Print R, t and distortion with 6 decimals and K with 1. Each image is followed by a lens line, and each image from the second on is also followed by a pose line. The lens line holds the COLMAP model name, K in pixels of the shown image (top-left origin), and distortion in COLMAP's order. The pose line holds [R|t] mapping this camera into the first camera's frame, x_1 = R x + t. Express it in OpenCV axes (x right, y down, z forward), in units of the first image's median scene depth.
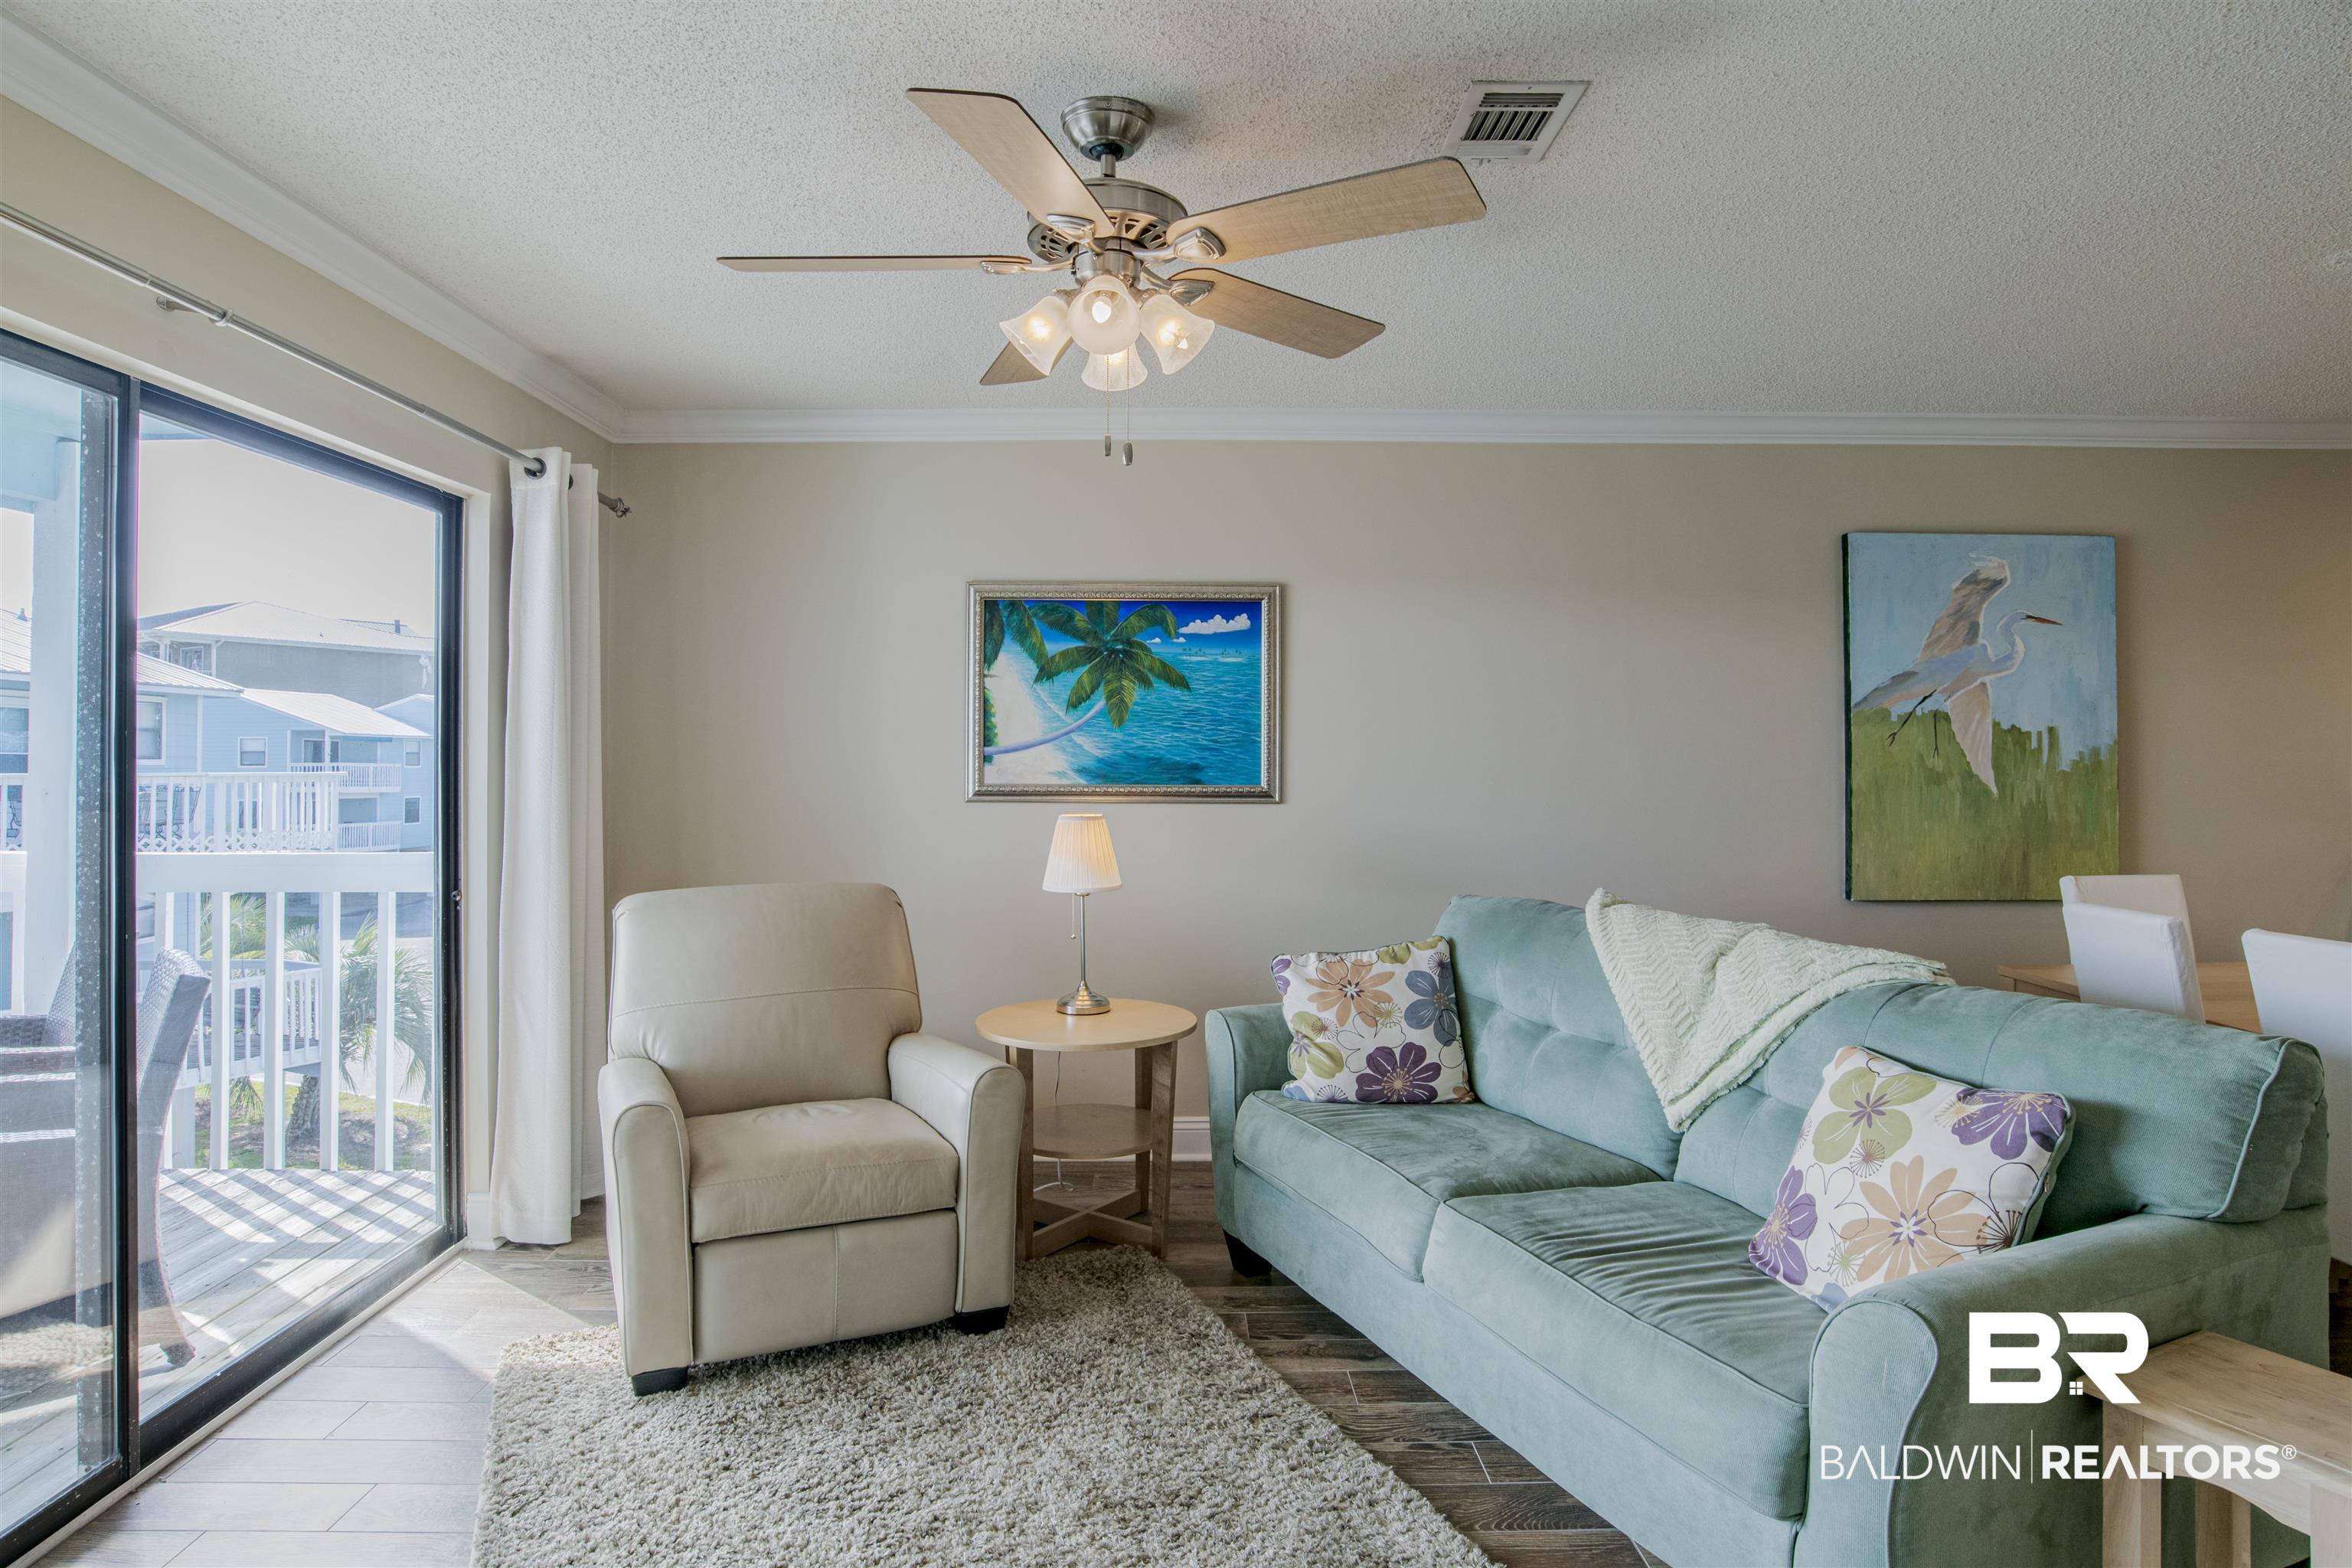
lens RADIAL K [[1312.0, 0, 1196.3], [0, 1312.0, 735.0], [0, 0, 1]] dist [-0.059782, 0.030848]
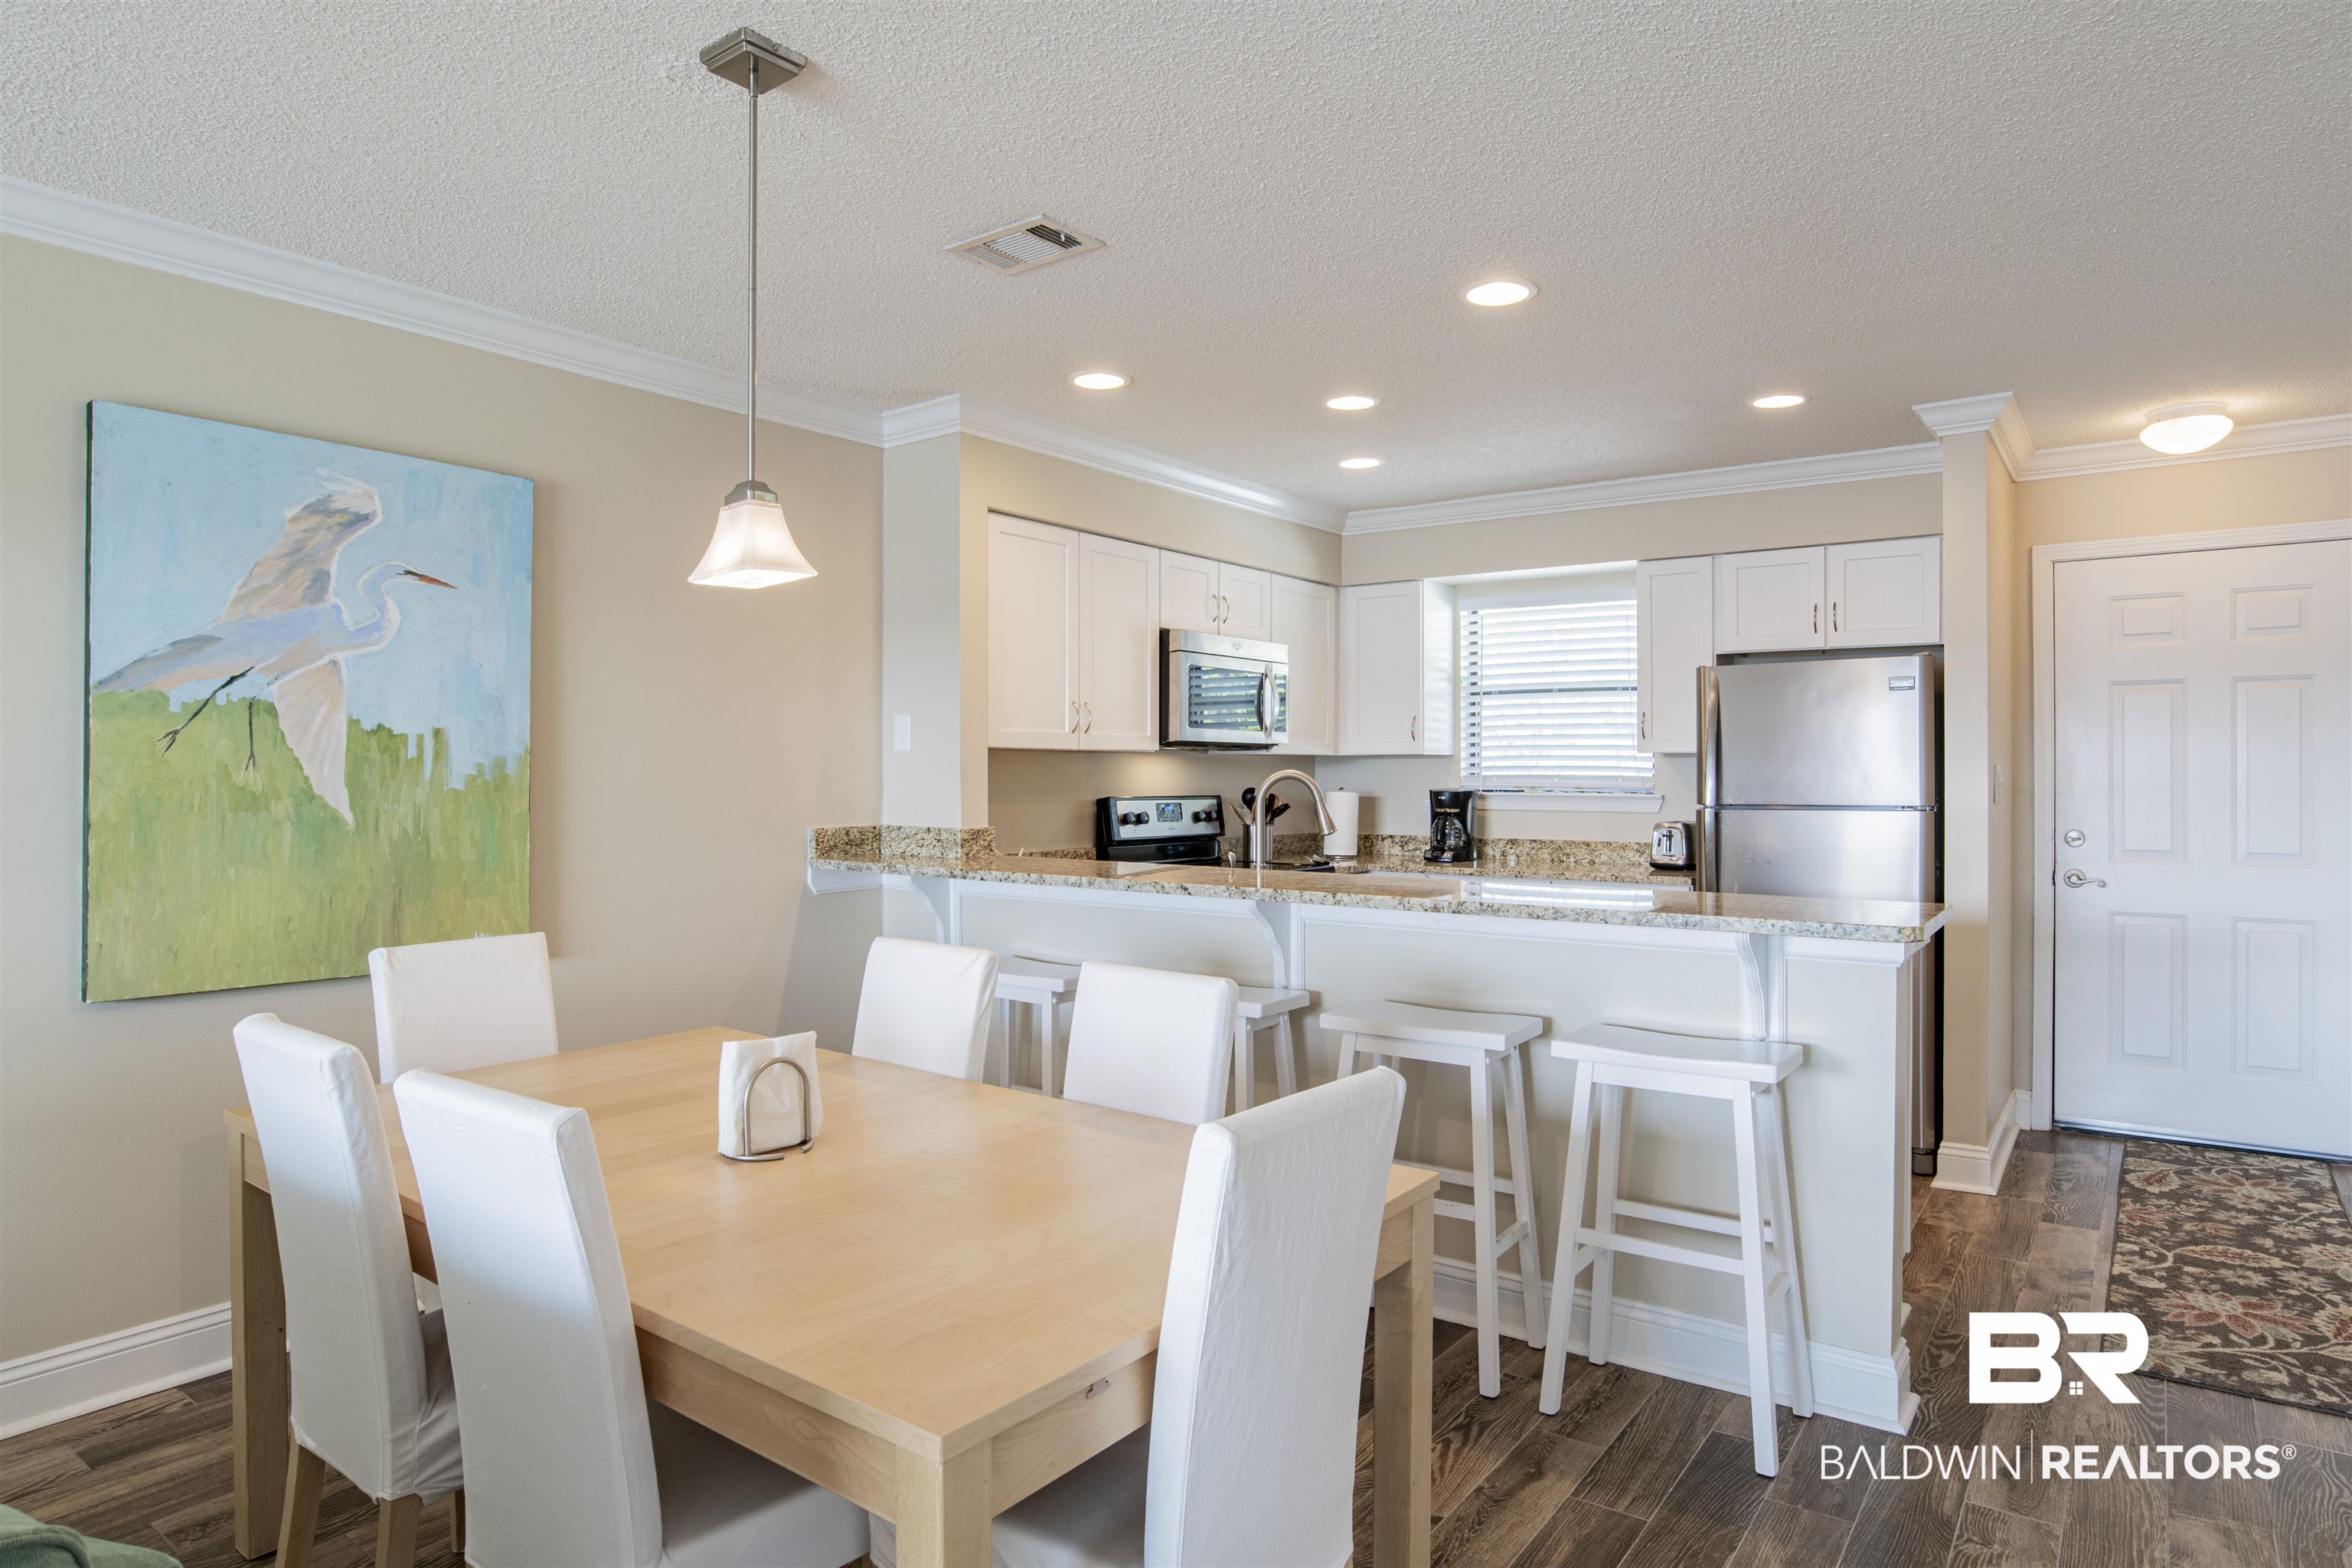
lens RADIAL K [[1348.3, 0, 1181.3], [0, 1348.3, 771.3], [0, 0, 1]] dist [-0.064271, 0.031061]
pose [[0.607813, 0.004082, 0.794070, 0.329810], [-0.019660, 0.999758, 0.009909, 0.002203], [-0.793837, -0.021635, 0.607746, 0.217333]]
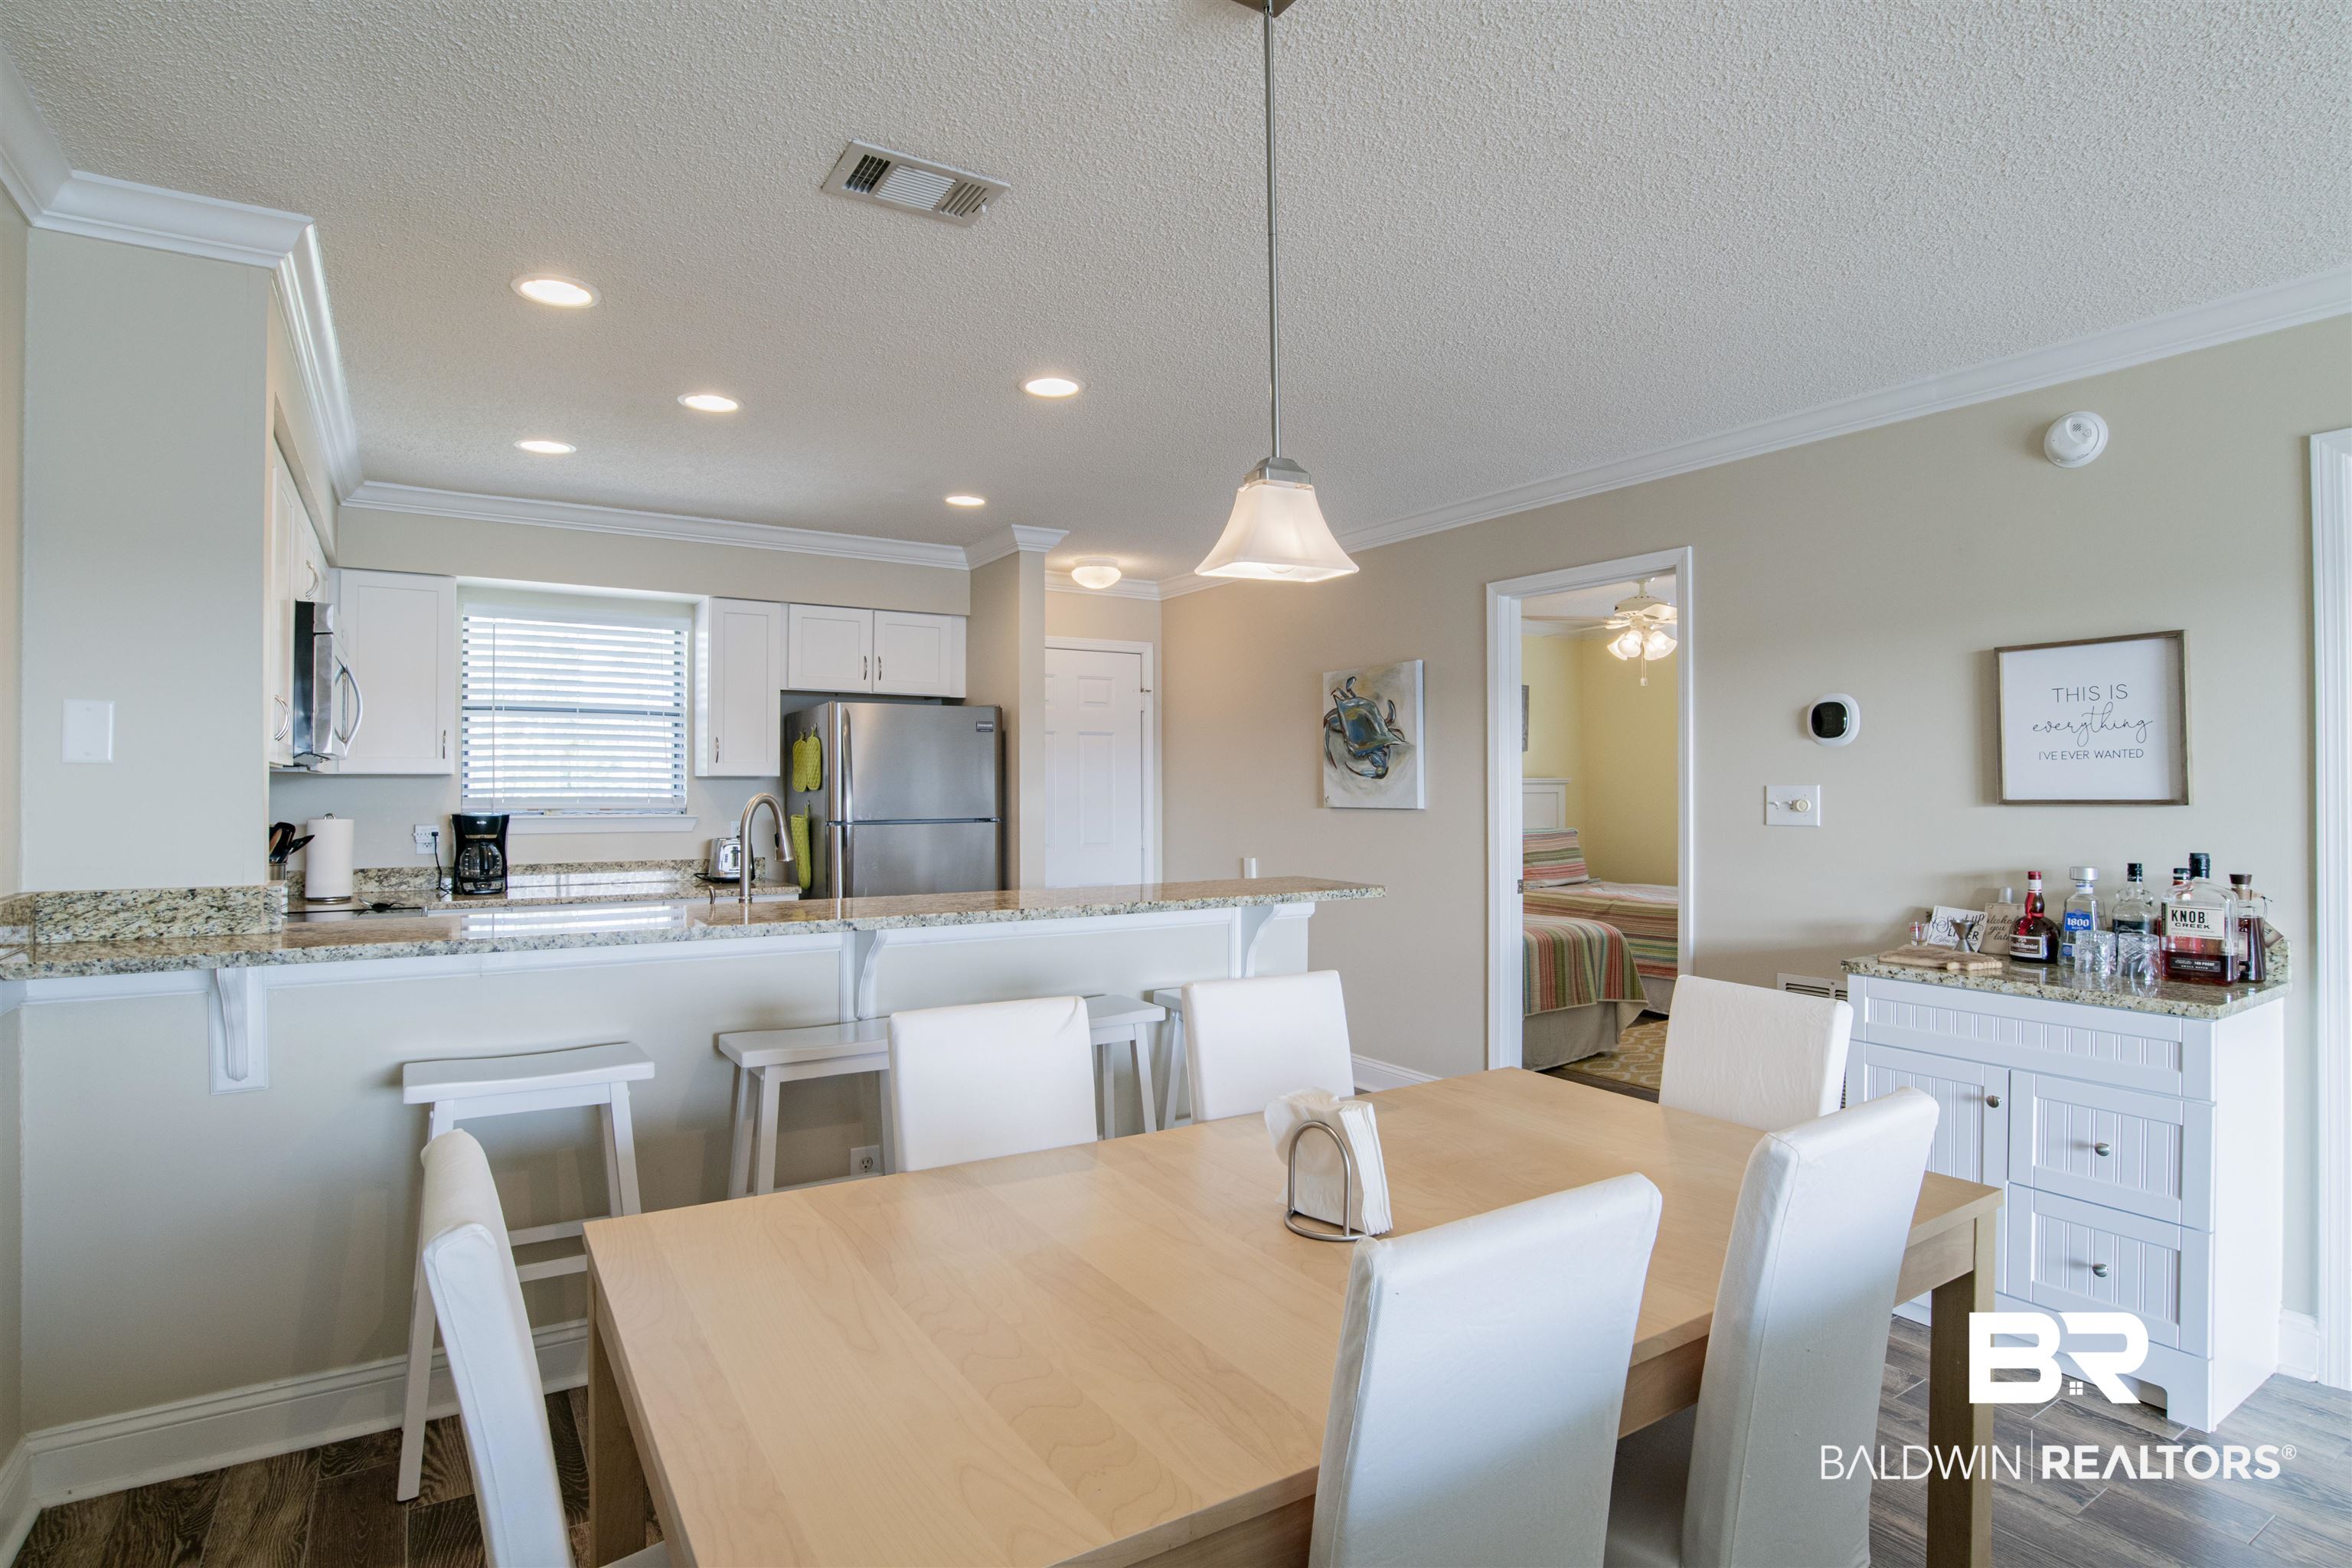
lens RADIAL K [[1215.2, 0, 1187.1], [0, 1215.2, 767.1], [0, 0, 1]] dist [-0.064656, 0.022152]
pose [[-0.526311, 0.020474, 0.850046, 0.312852], [-0.013821, 0.999372, -0.032628, 0.012839], [-0.850180, -0.028921, -0.525697, 0.857744]]
